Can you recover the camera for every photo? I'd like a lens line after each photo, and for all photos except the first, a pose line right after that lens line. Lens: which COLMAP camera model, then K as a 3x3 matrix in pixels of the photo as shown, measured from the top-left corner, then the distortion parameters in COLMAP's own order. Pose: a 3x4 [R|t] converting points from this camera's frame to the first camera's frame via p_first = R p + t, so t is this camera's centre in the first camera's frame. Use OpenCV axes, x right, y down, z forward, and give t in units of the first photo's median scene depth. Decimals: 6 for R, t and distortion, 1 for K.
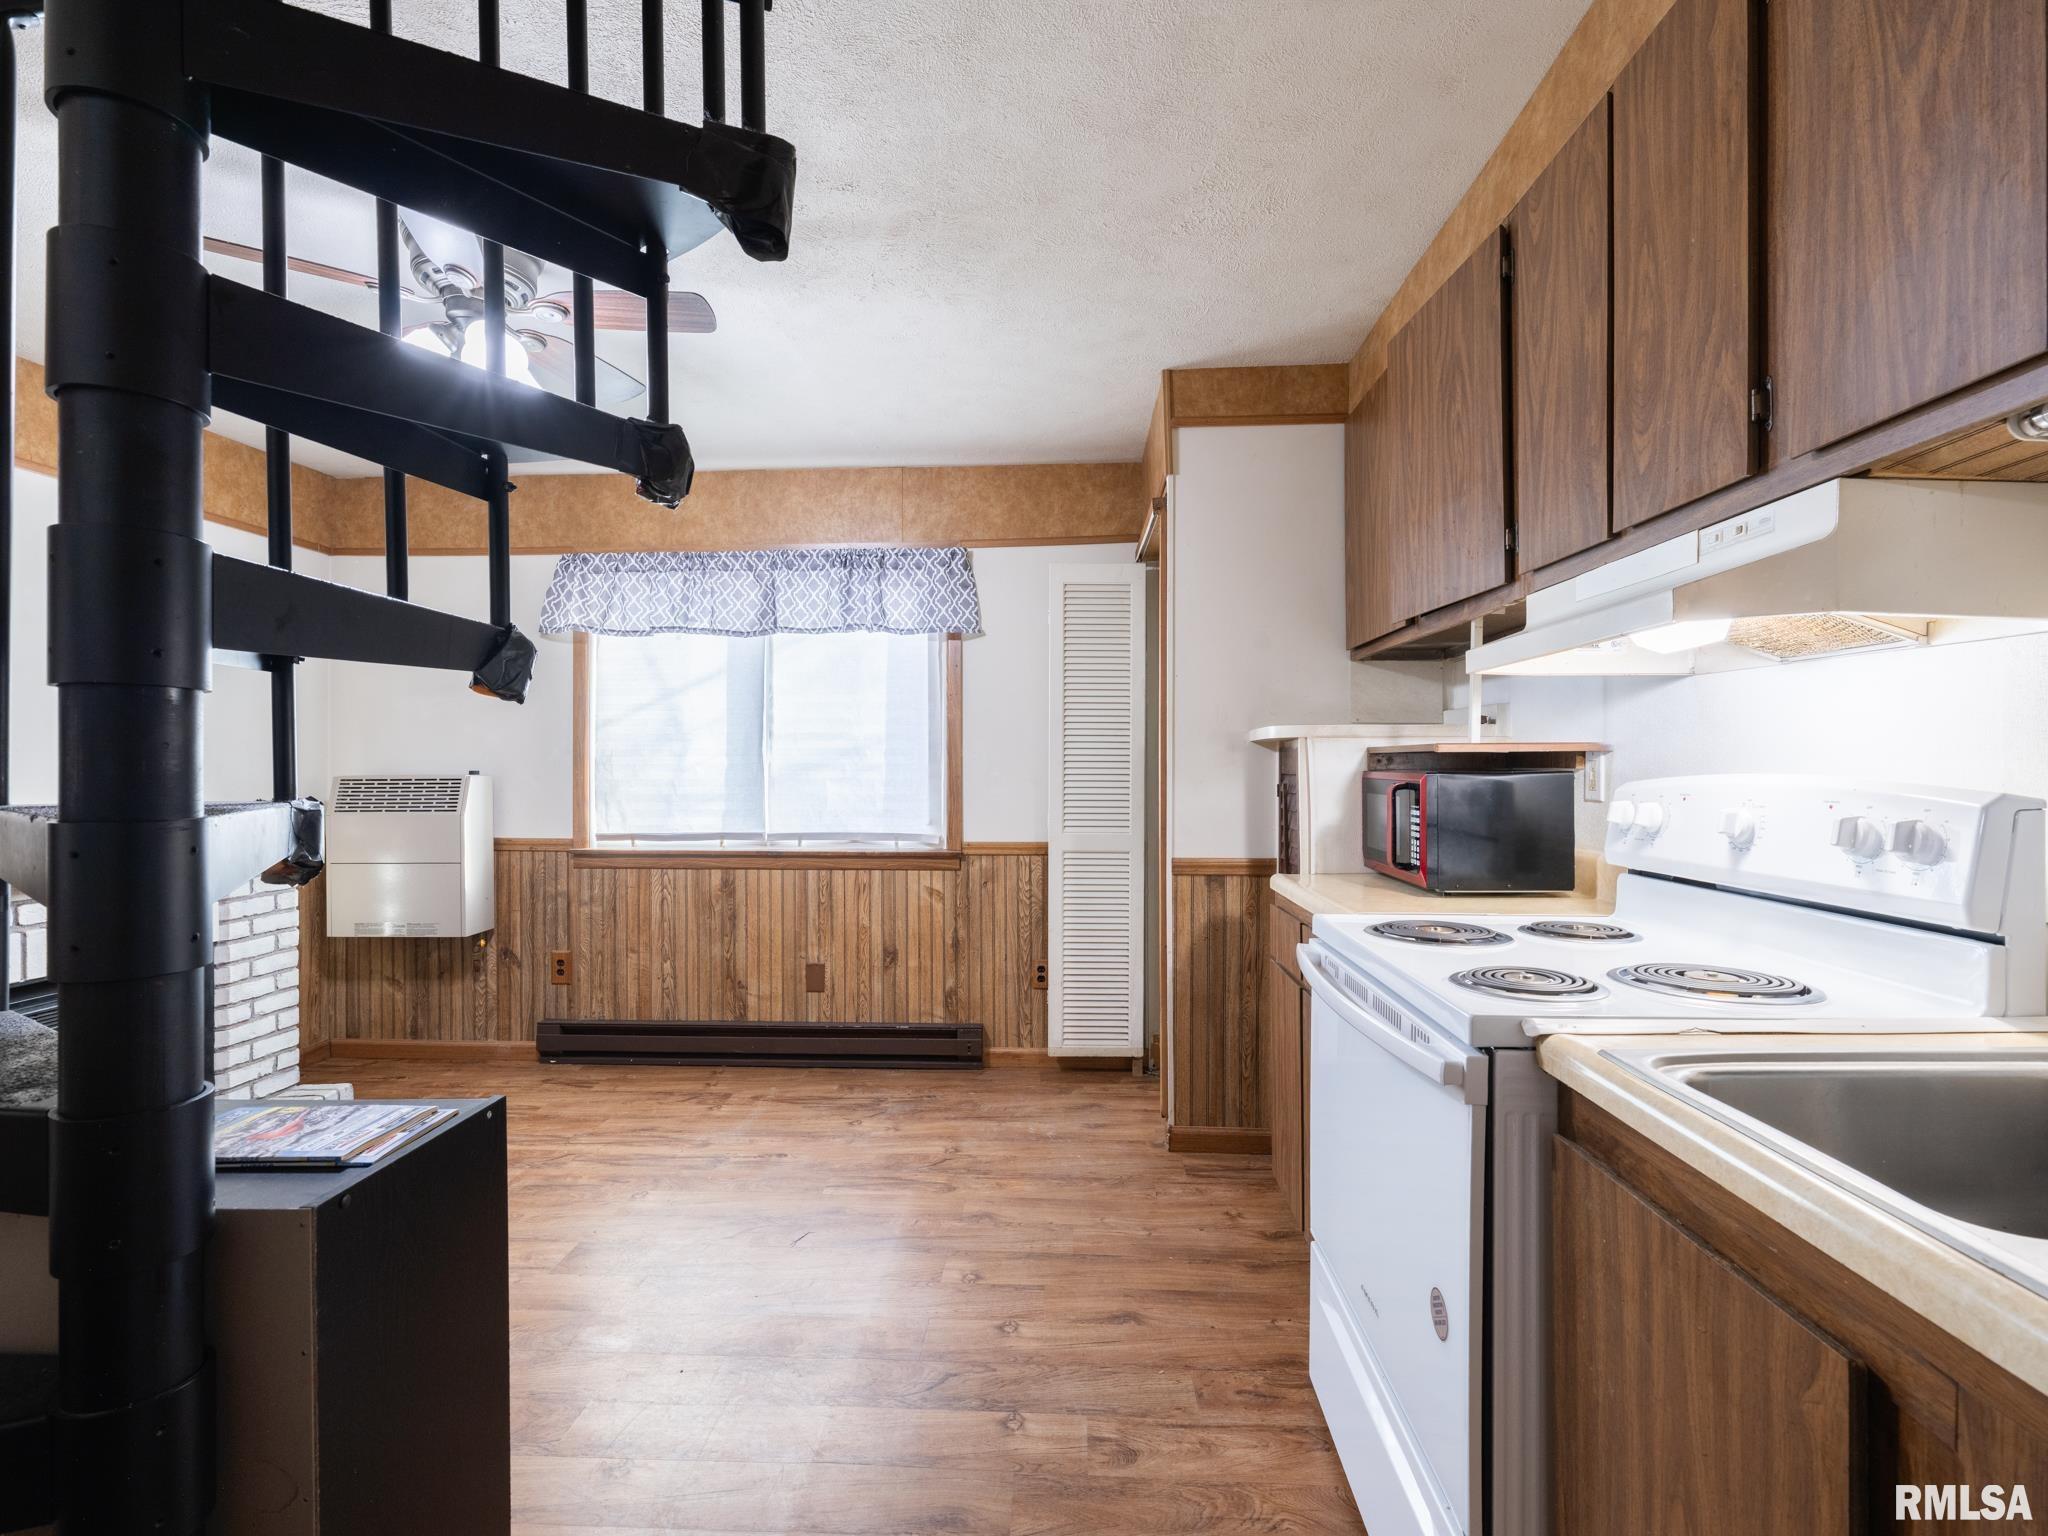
lens RADIAL K [[974.4, 0, 1019.0], [0, 974.4, 765.3], [0, 0, 1]] dist [-0.000999, 0.002293]
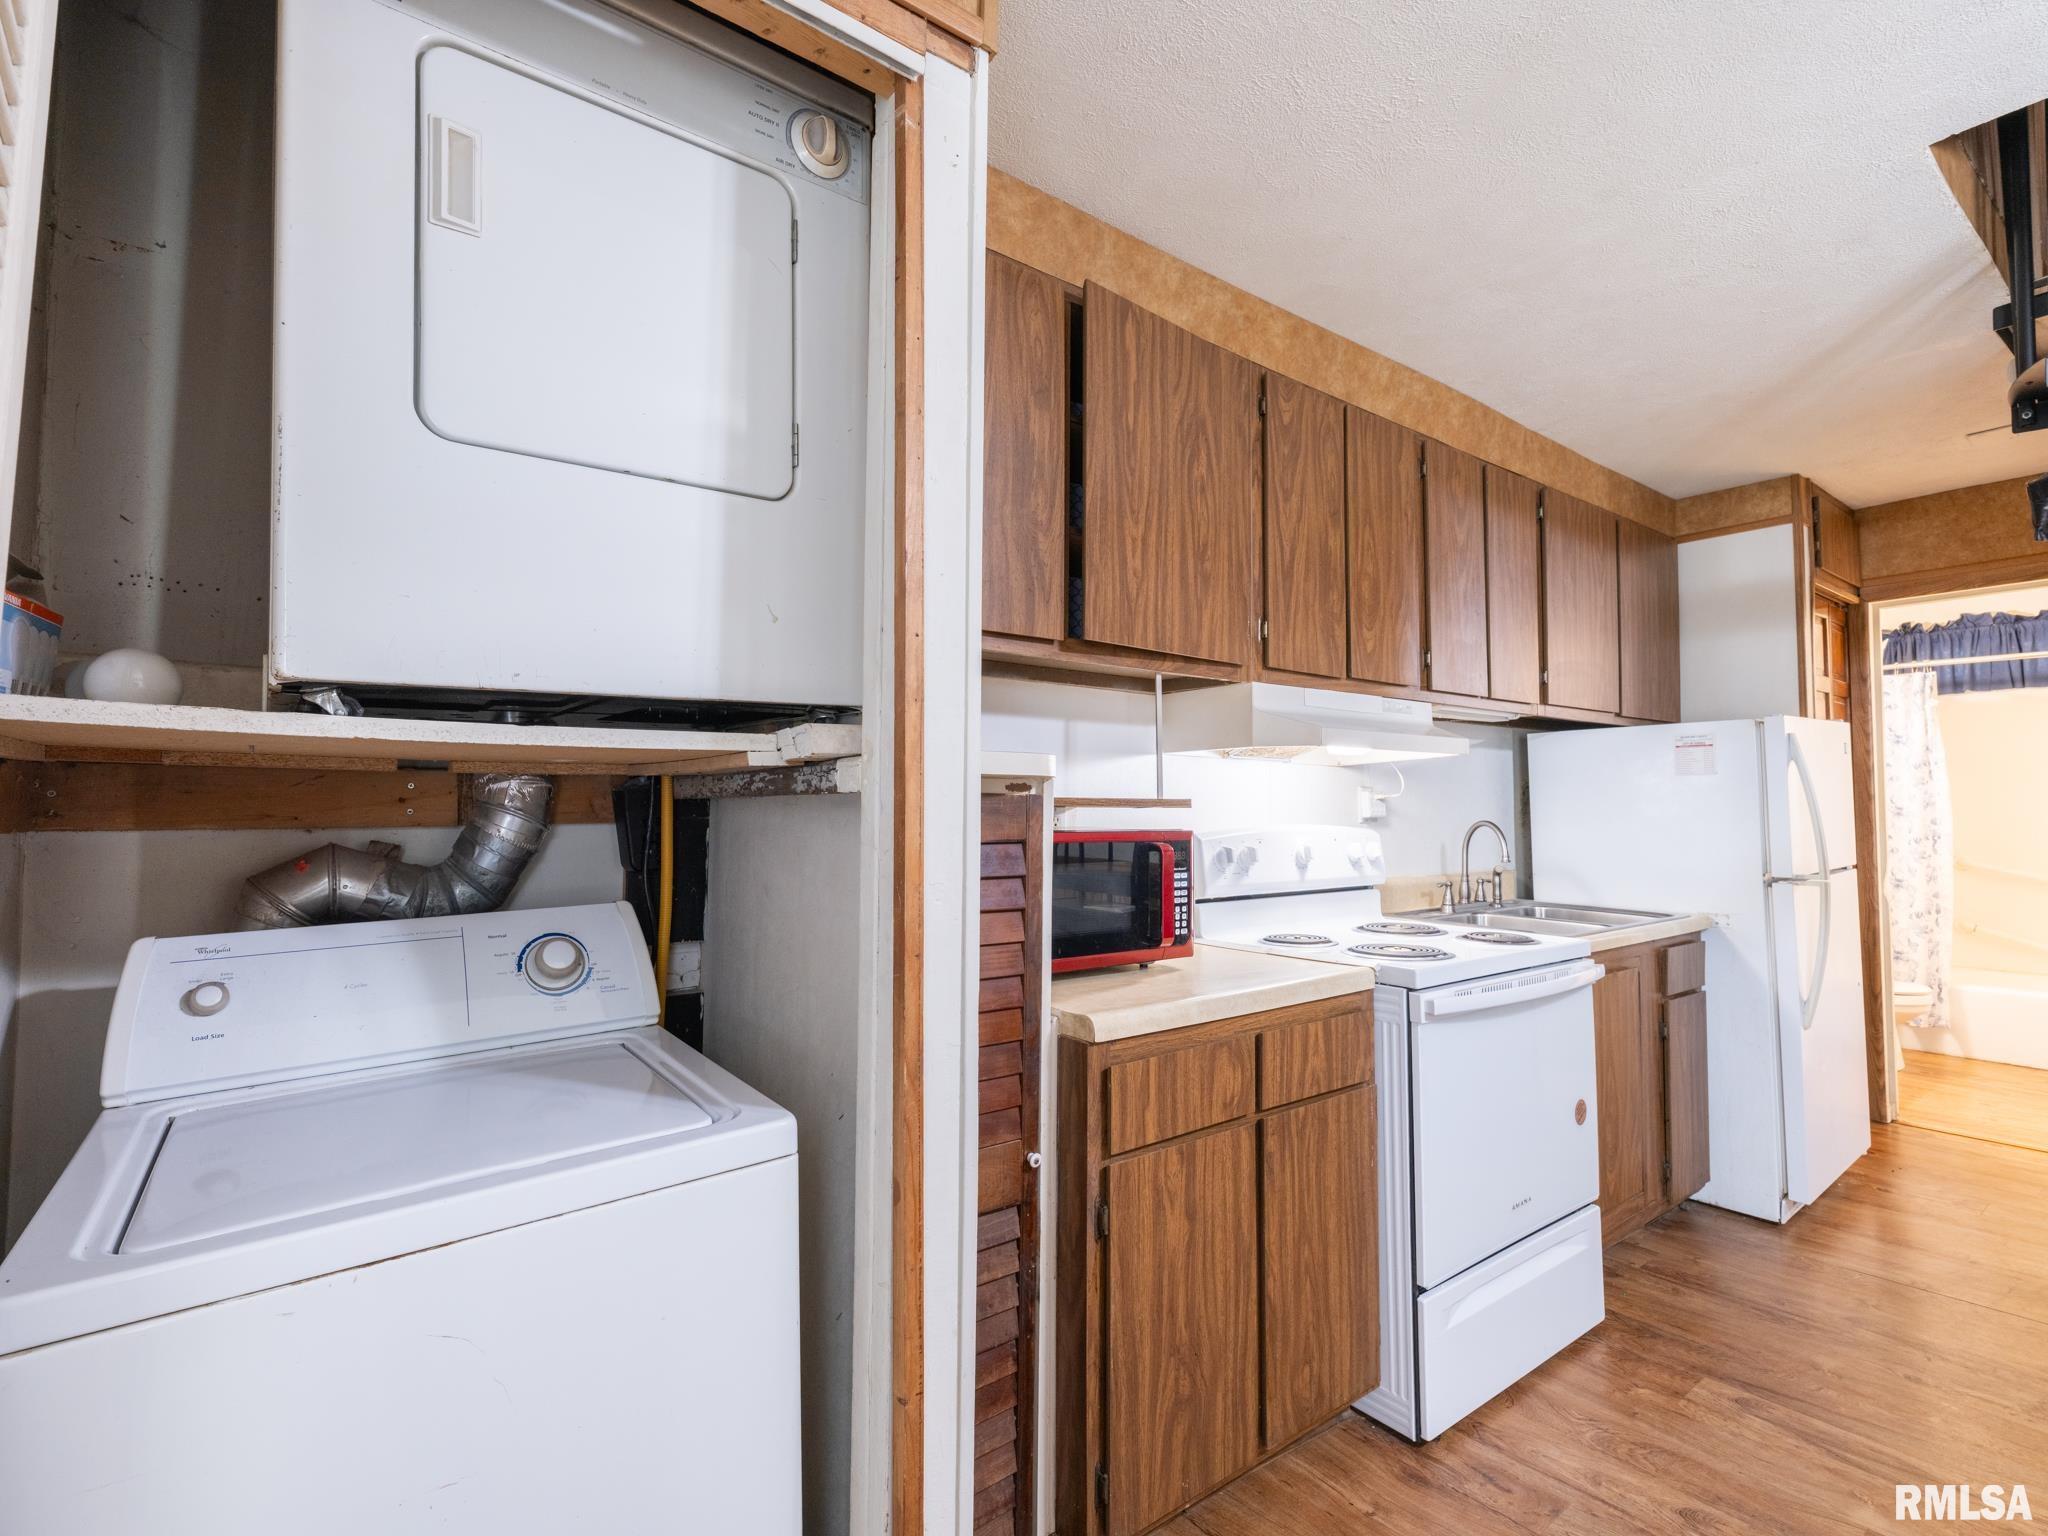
lens RADIAL K [[974.4, 0, 1033.4], [0, 974.4, 769.9], [0, 0, 1]] dist [-0.000999, 0.002293]
pose [[-0.651028, 0.038621, 0.758071, -0.129917], [0.002828, 0.998821, -0.048458, -0.003615], [-0.759049, -0.029403, -0.650369, 1.192382]]
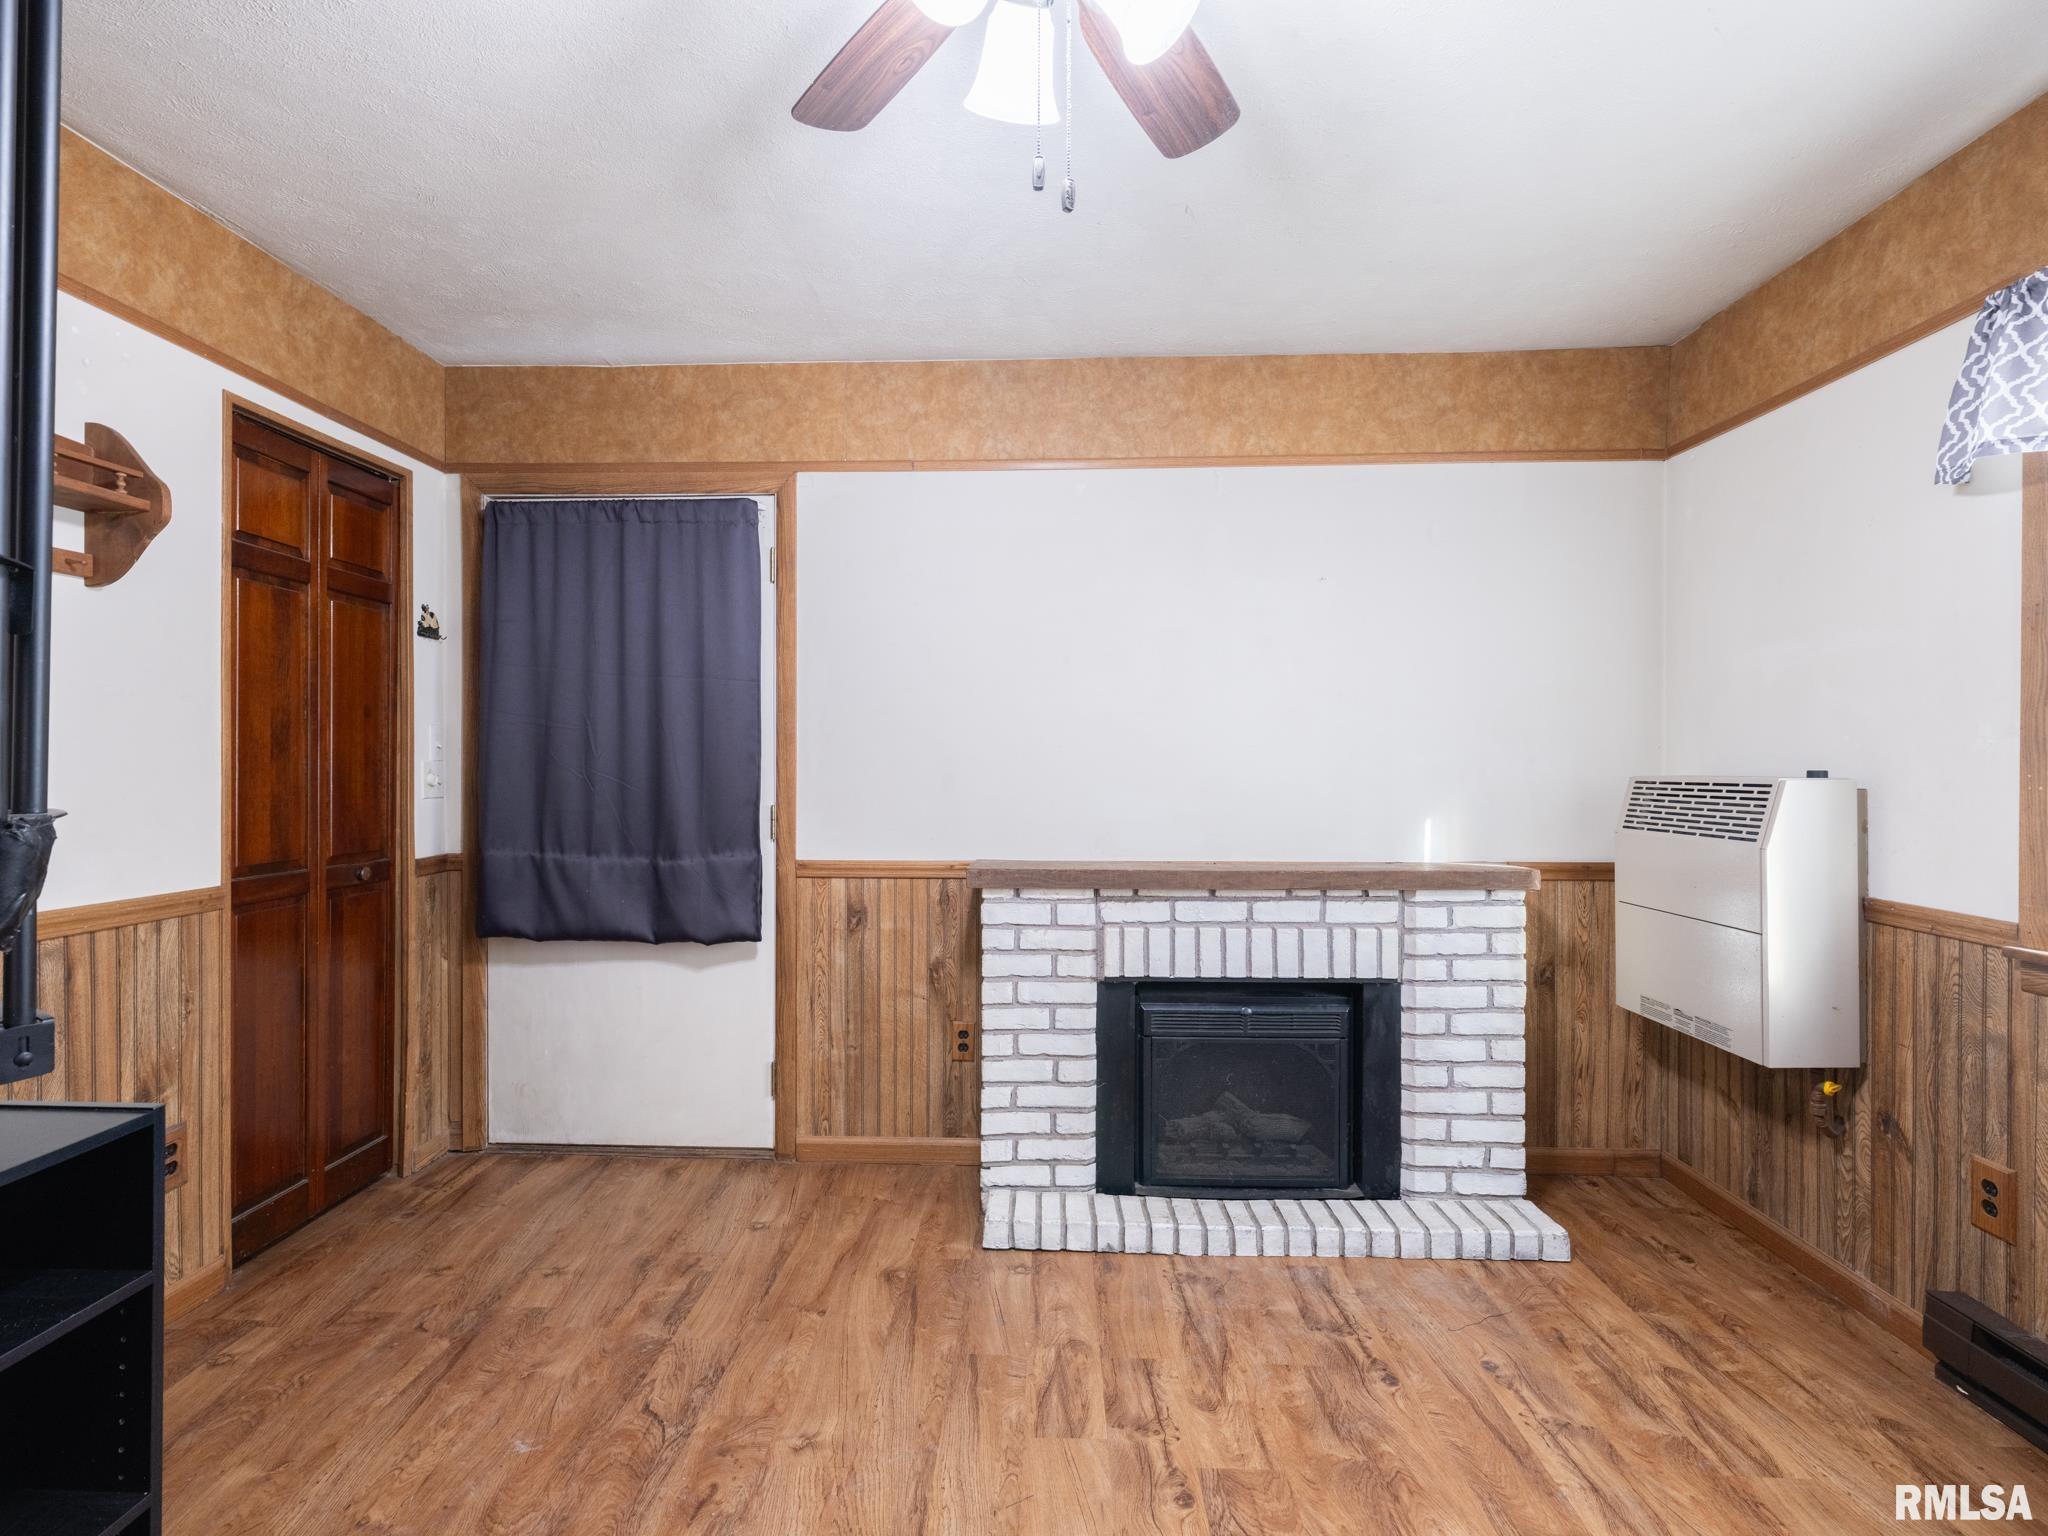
lens RADIAL K [[974.4, 0, 1020.6], [0, 974.4, 764.2], [0, 0, 1]] dist [-0.000999, 0.002293]
pose [[0.016130, 0.005230, -0.999856, -0.022403], [0.002255, 0.999984, 0.005267, -0.001910], [0.999867, -0.002340, 0.016117, 0.693792]]
